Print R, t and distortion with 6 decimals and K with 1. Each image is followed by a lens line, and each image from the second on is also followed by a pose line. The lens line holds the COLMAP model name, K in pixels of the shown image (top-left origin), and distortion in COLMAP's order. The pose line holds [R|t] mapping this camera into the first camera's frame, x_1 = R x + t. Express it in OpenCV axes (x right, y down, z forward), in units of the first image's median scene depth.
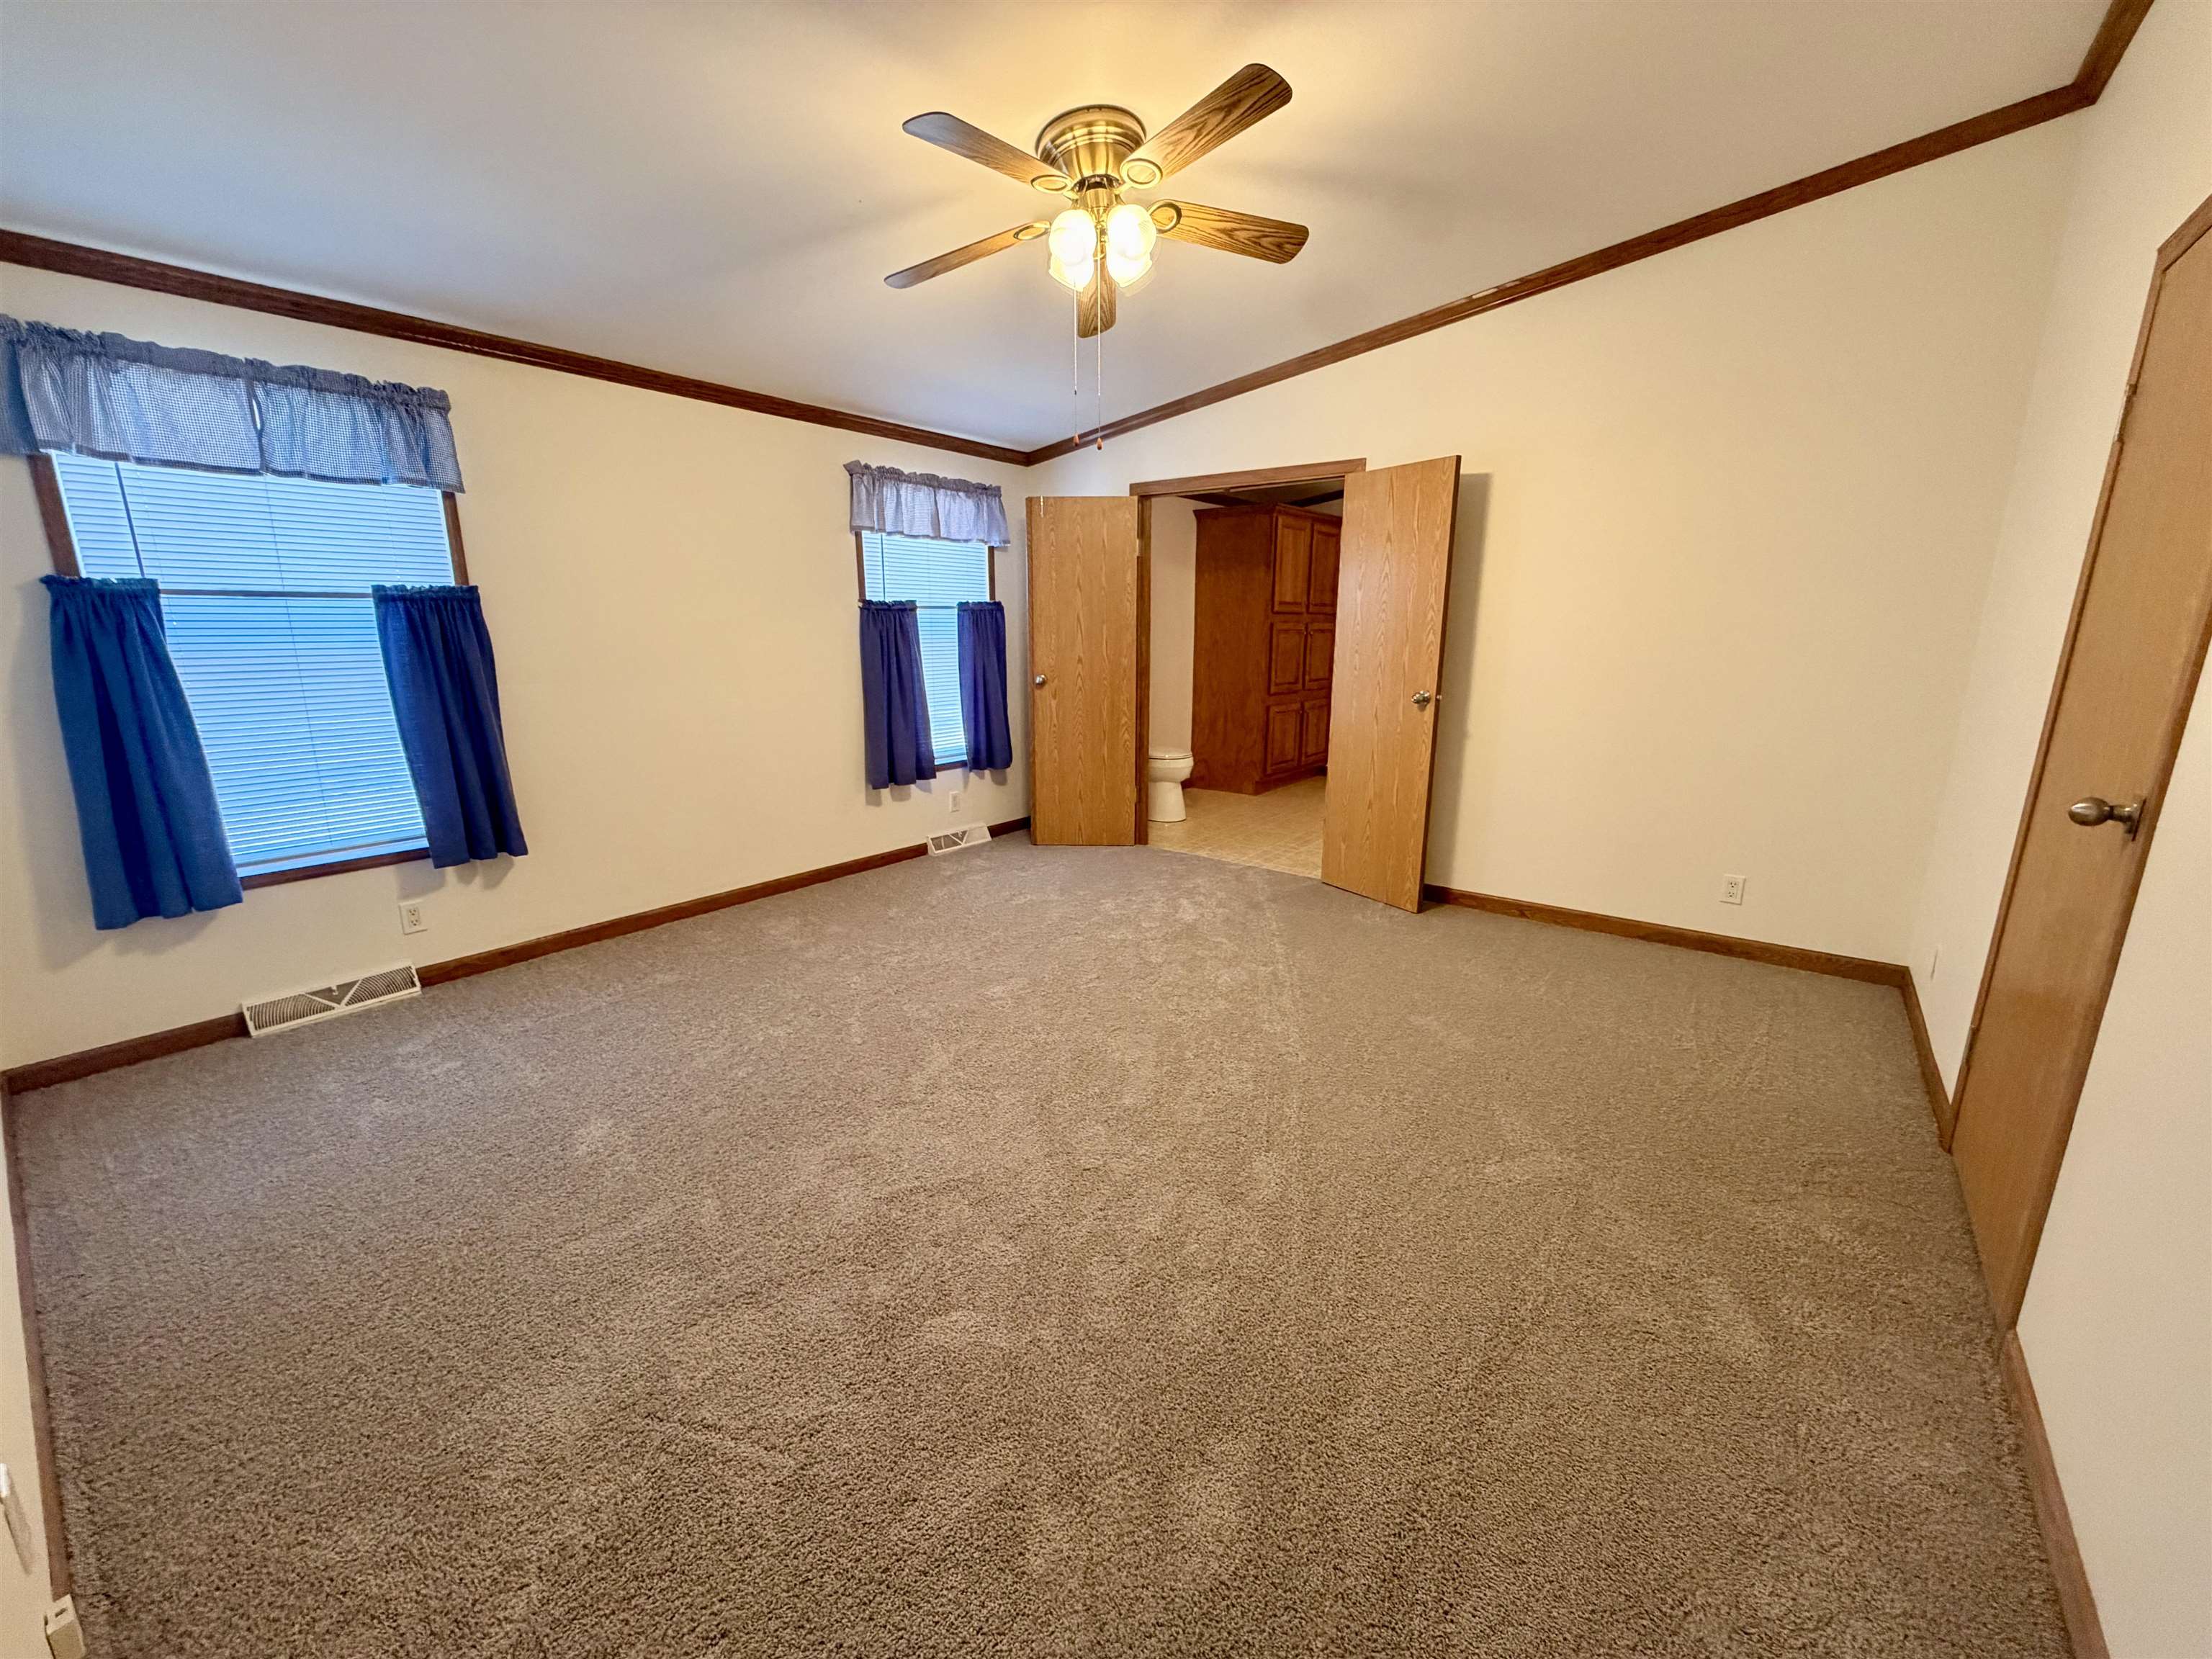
lens RADIAL K [[881.1, 0, 1118.9], [0, 881.1, 828.4], [0, 0, 1]] dist [-0.000990, 0.001219]
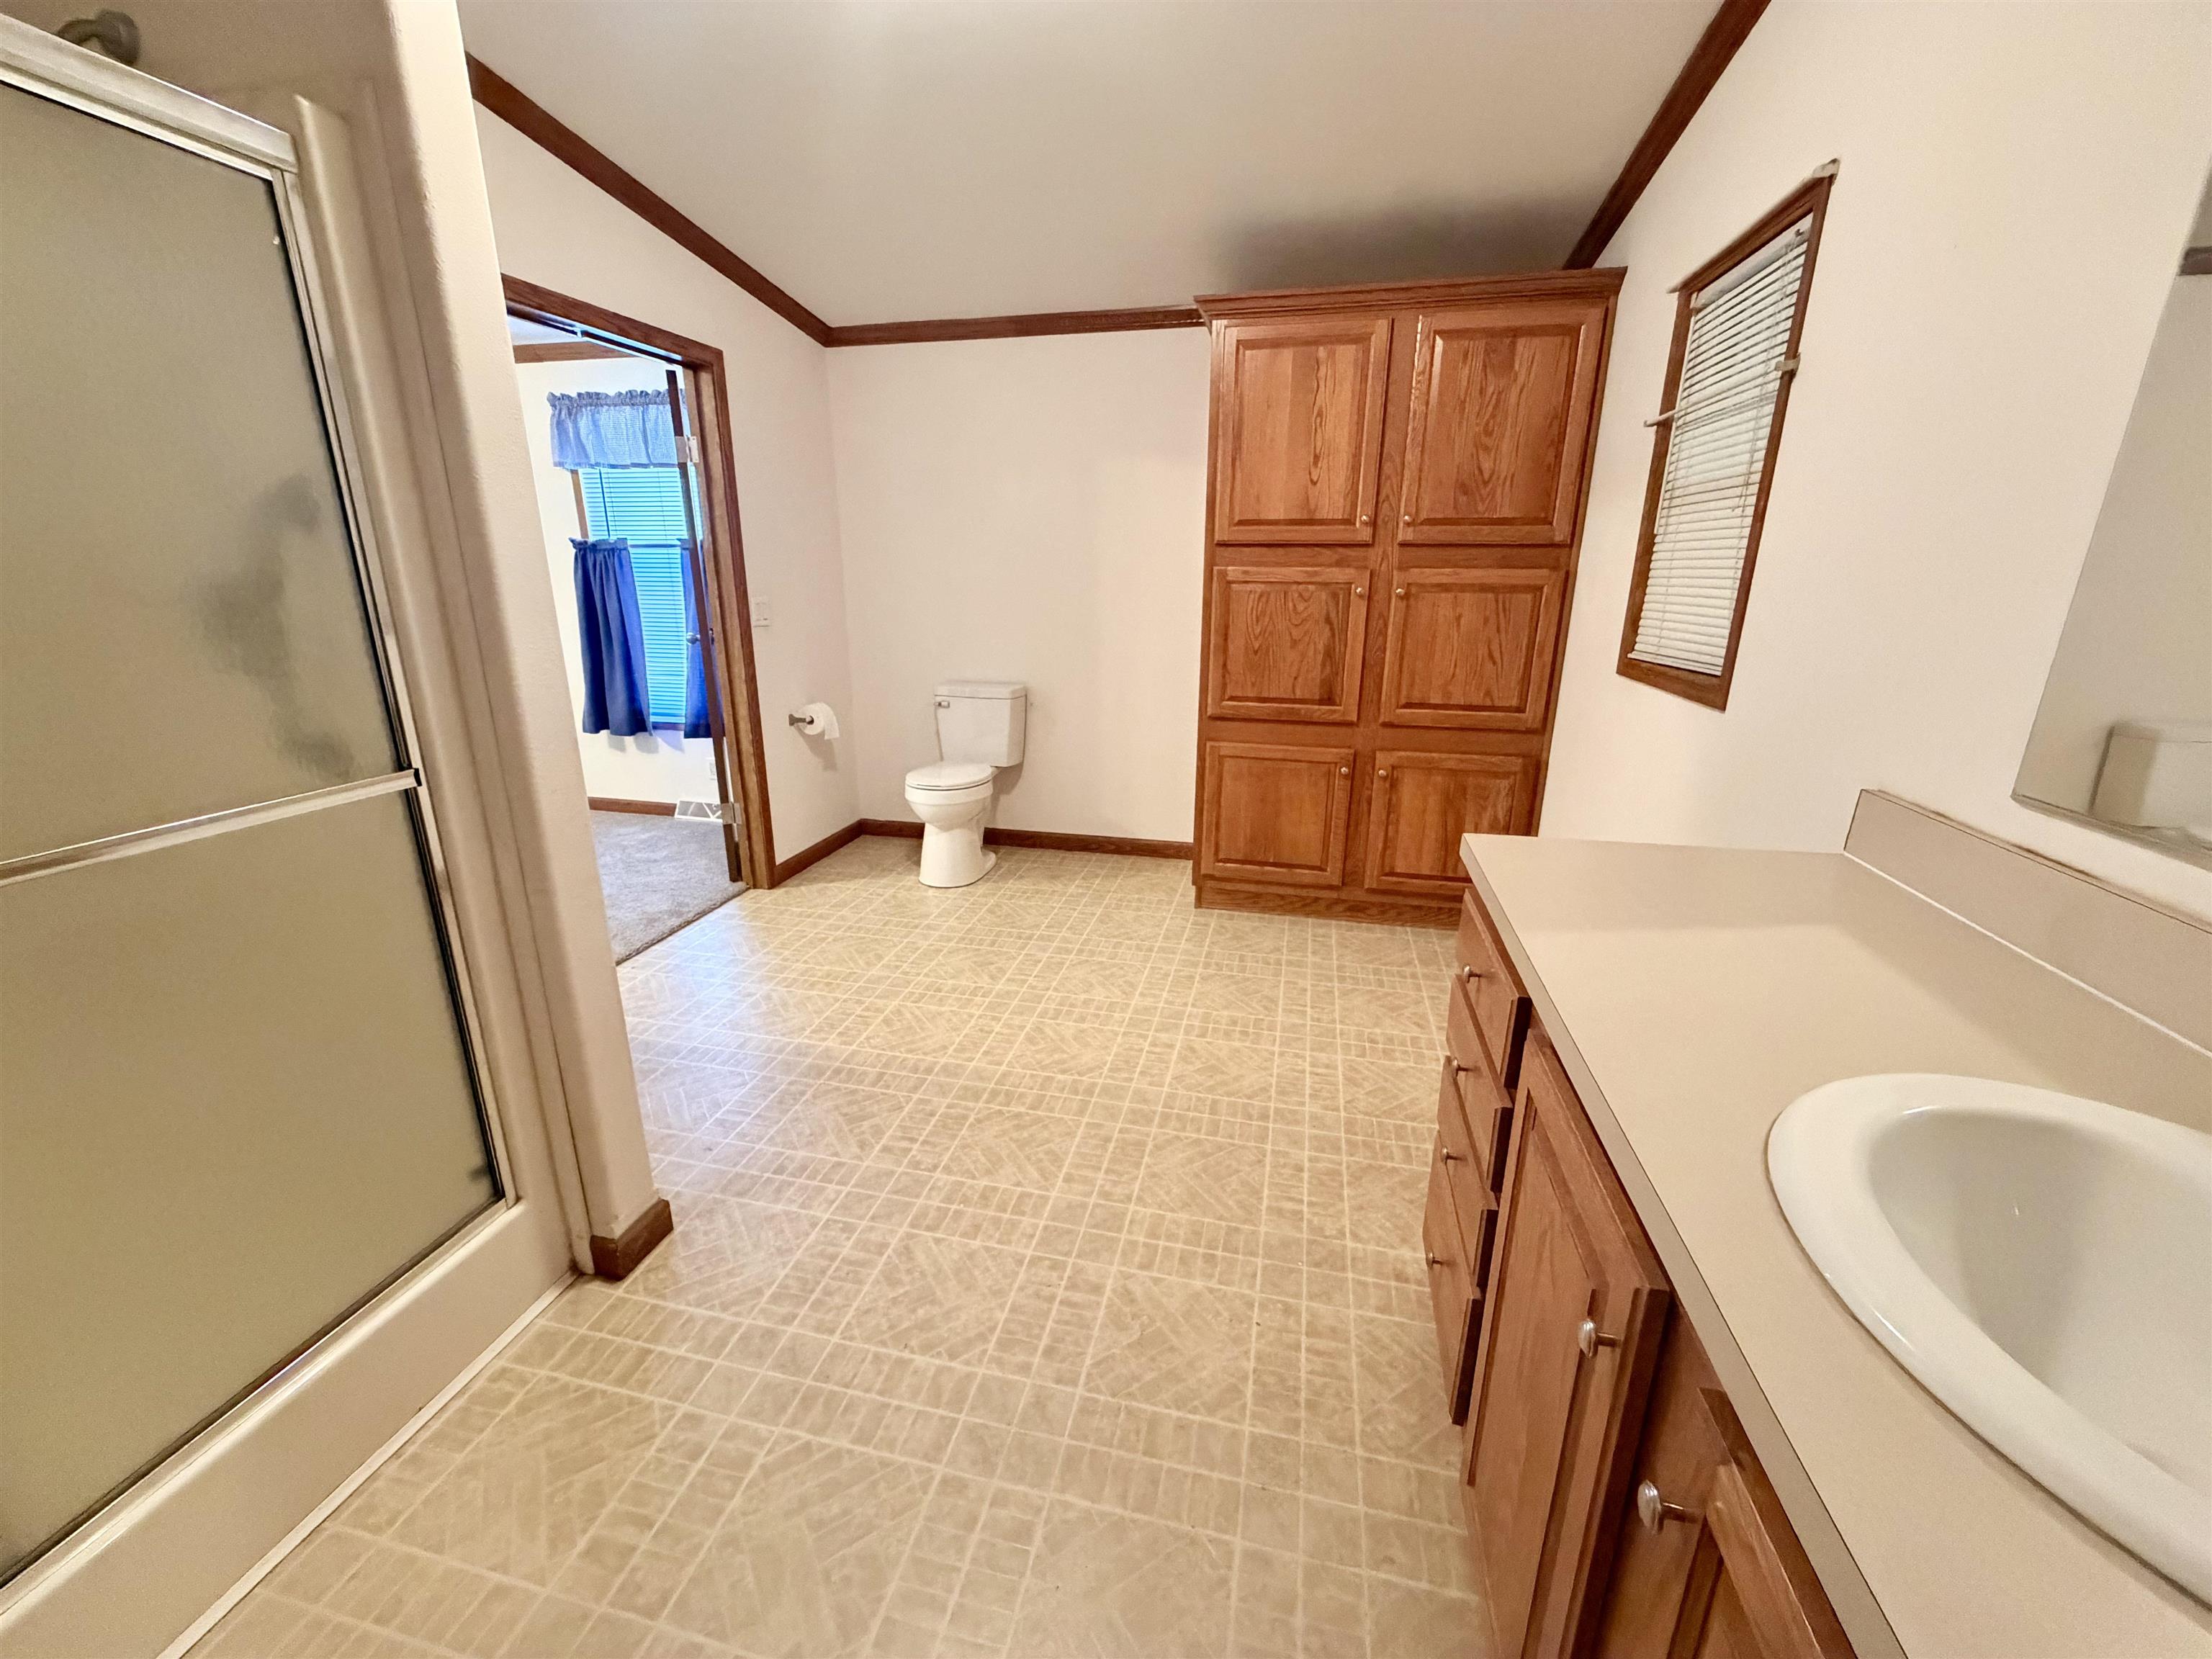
lens RADIAL K [[881.1, 0, 1104.3], [0, 881.1, 827.1], [0, 0, 1]] dist [-0.000990, 0.001219]
pose [[0.414324, 0.259145, -0.872456, 0.818681], [-0.212004, 0.959717, 0.184384, -0.236189], [0.885093, 0.108570, 0.452574, 1.018433]]
